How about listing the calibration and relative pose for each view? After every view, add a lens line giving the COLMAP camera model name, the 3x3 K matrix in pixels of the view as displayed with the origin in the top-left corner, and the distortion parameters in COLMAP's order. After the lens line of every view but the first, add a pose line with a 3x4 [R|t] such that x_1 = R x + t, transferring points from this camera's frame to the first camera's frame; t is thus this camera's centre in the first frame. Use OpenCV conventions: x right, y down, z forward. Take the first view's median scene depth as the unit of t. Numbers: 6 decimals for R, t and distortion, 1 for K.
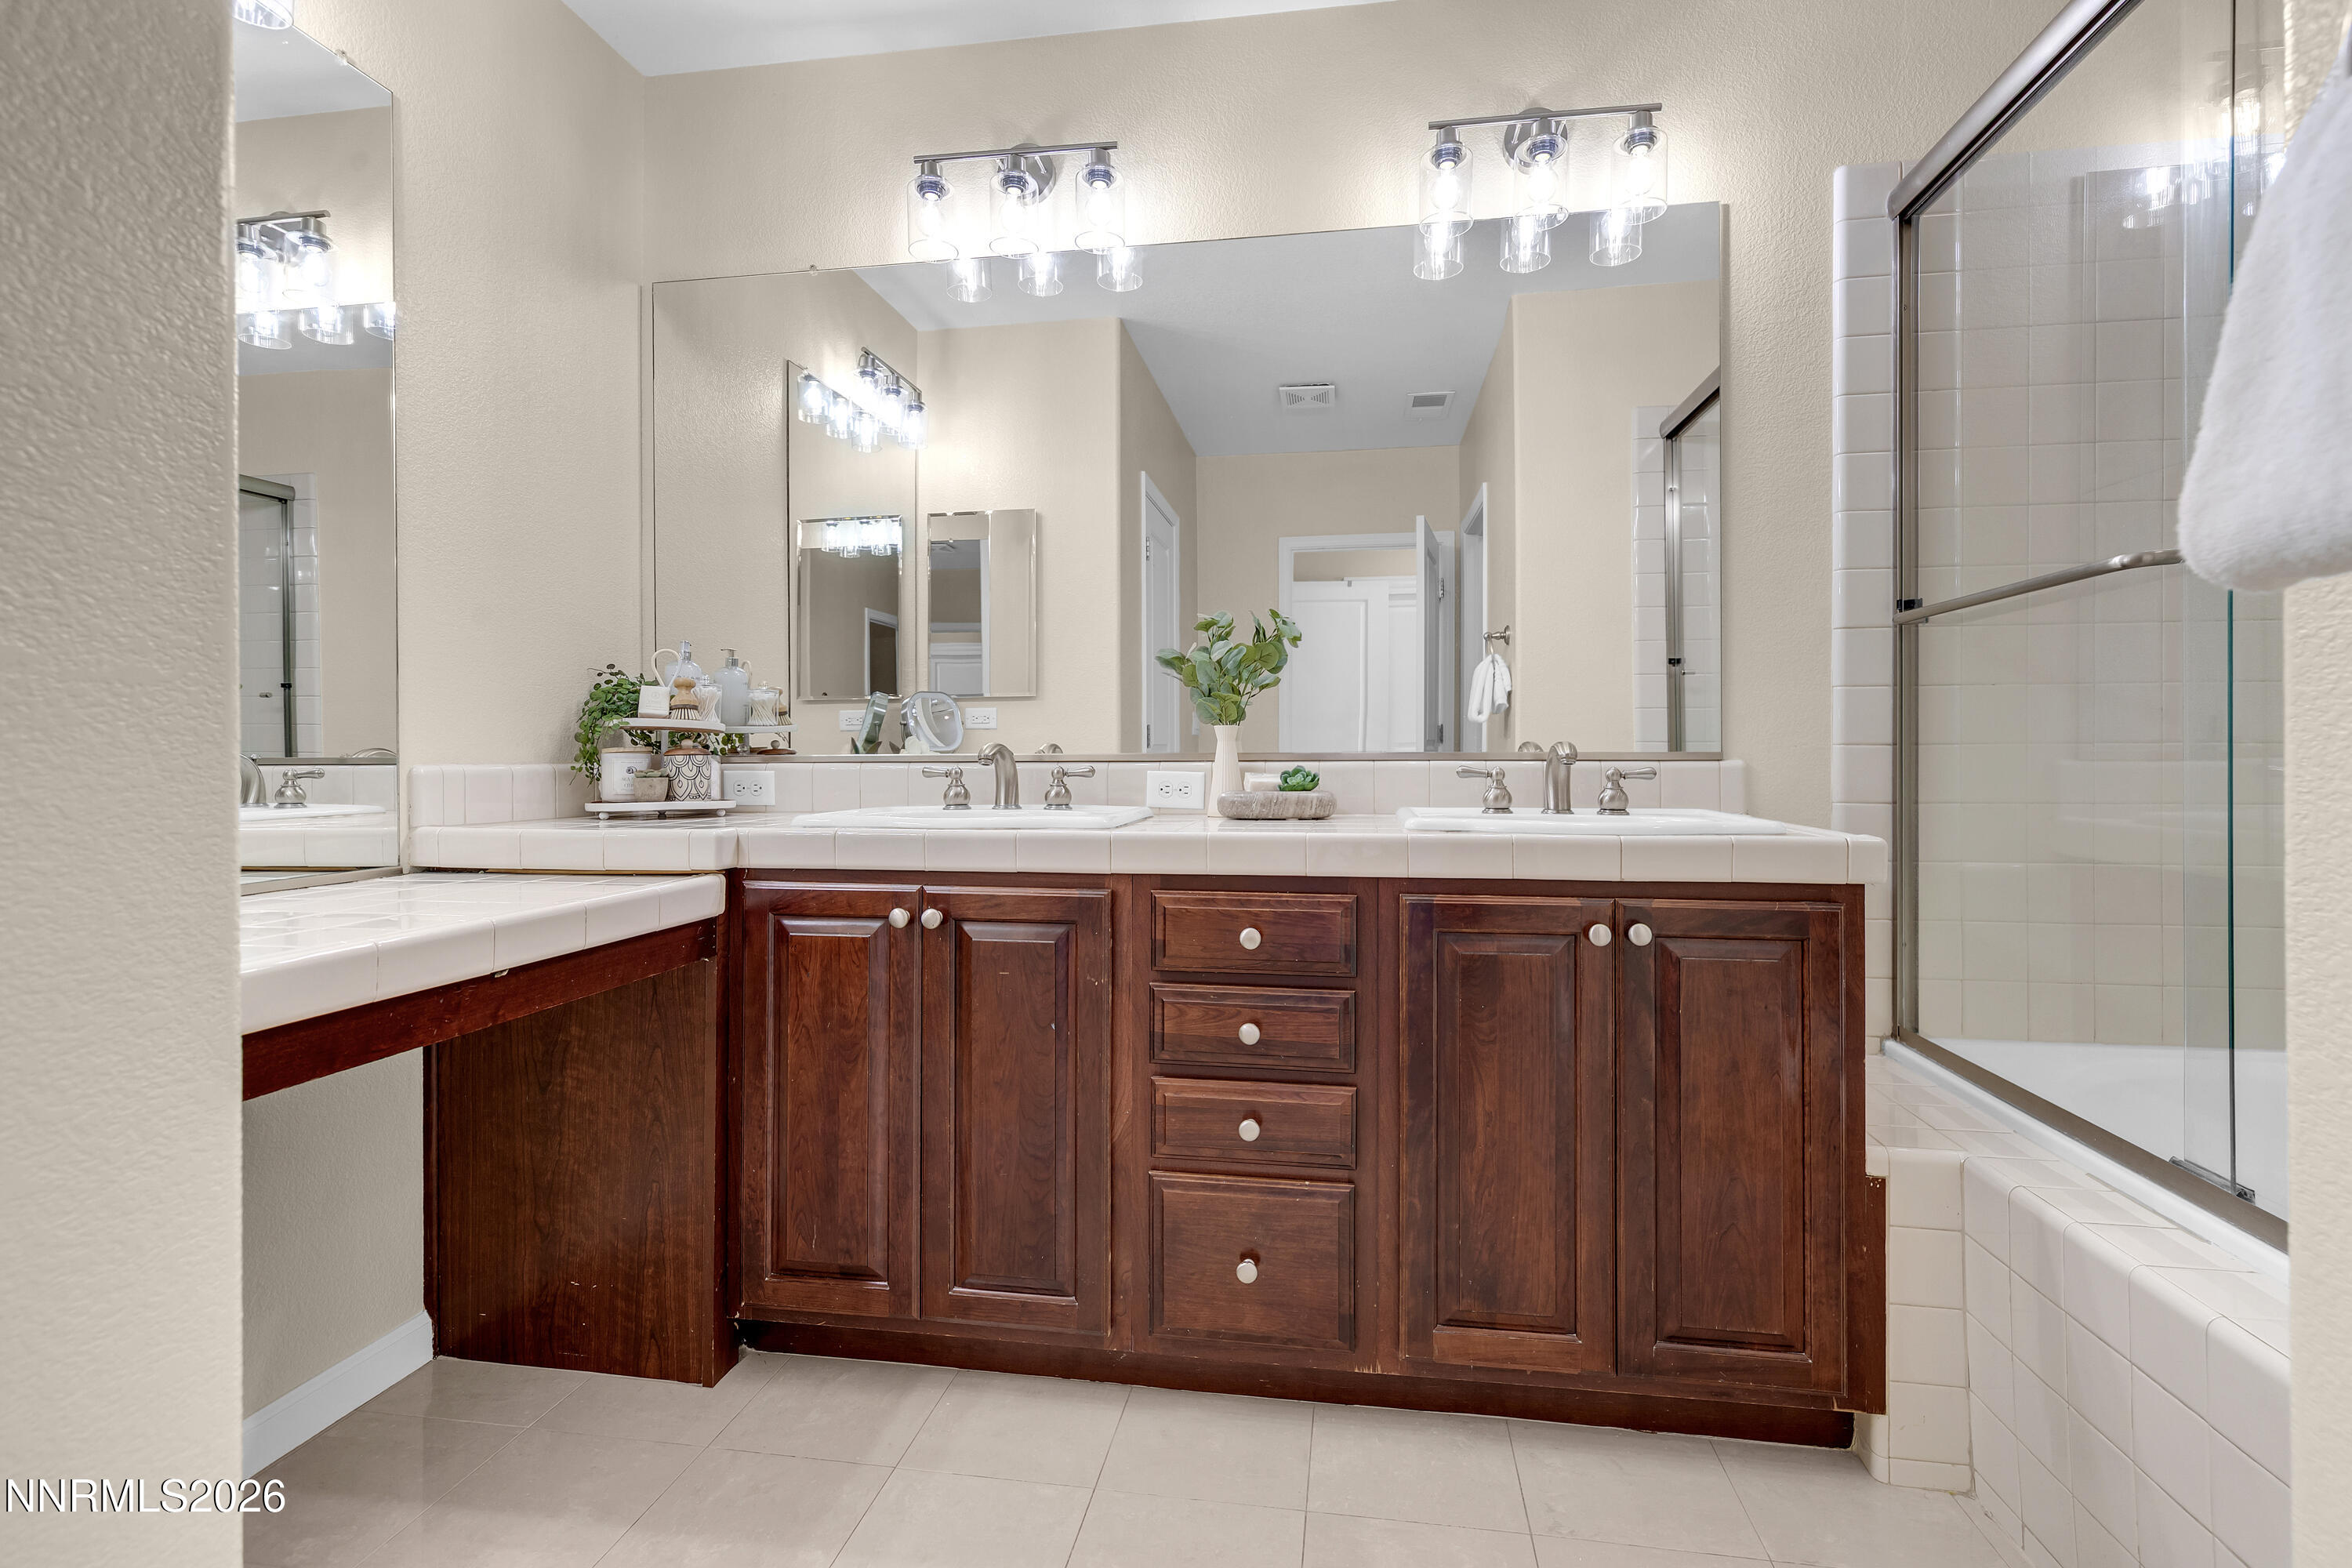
lens RADIAL K [[1060.8, 0, 1182.2], [0, 1060.8, 766.3], [0, 0, 1]] dist [0.010110, -0.000088]
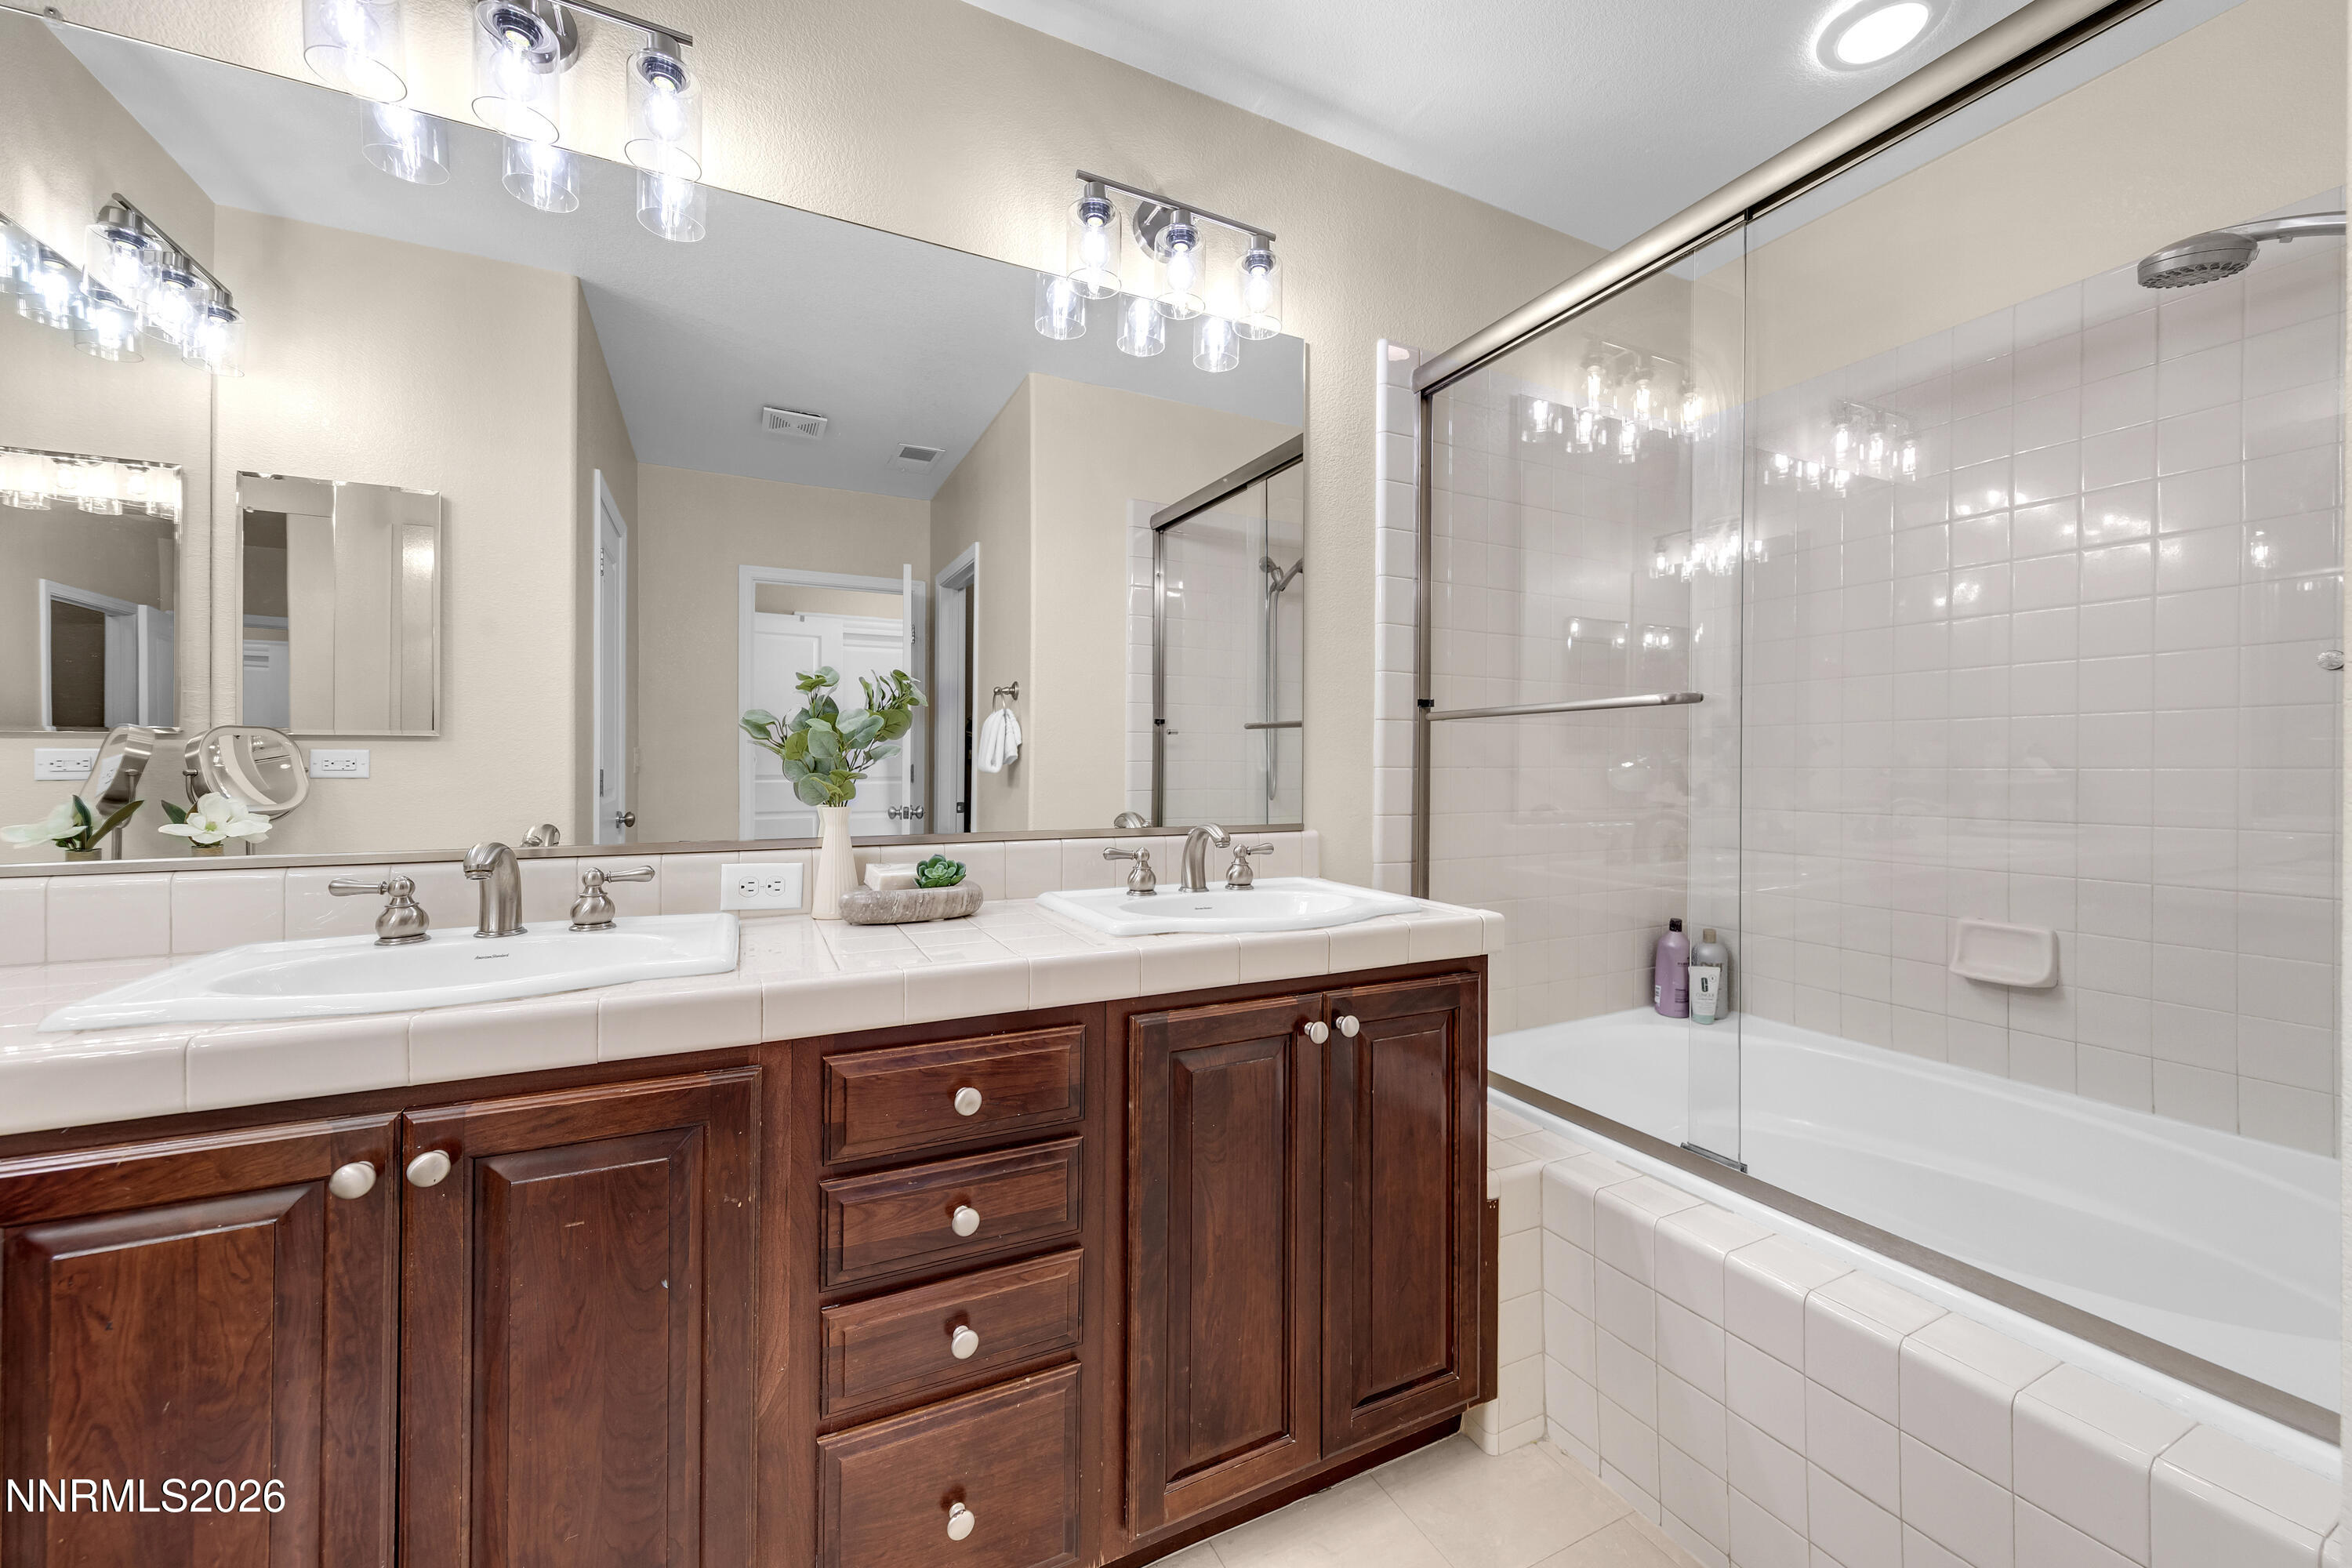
lens RADIAL K [[910.1, 0, 1180.4], [0, 910.1, 772.6], [0, 0, 1]] dist [0.003739, -0.000934]
pose [[0.810760, -0.001326, 0.585377, -0.171518], [0.004389, 0.999983, -0.003813, -0.066799], [-0.585362, 0.005660, 0.810752, 0.298199]]
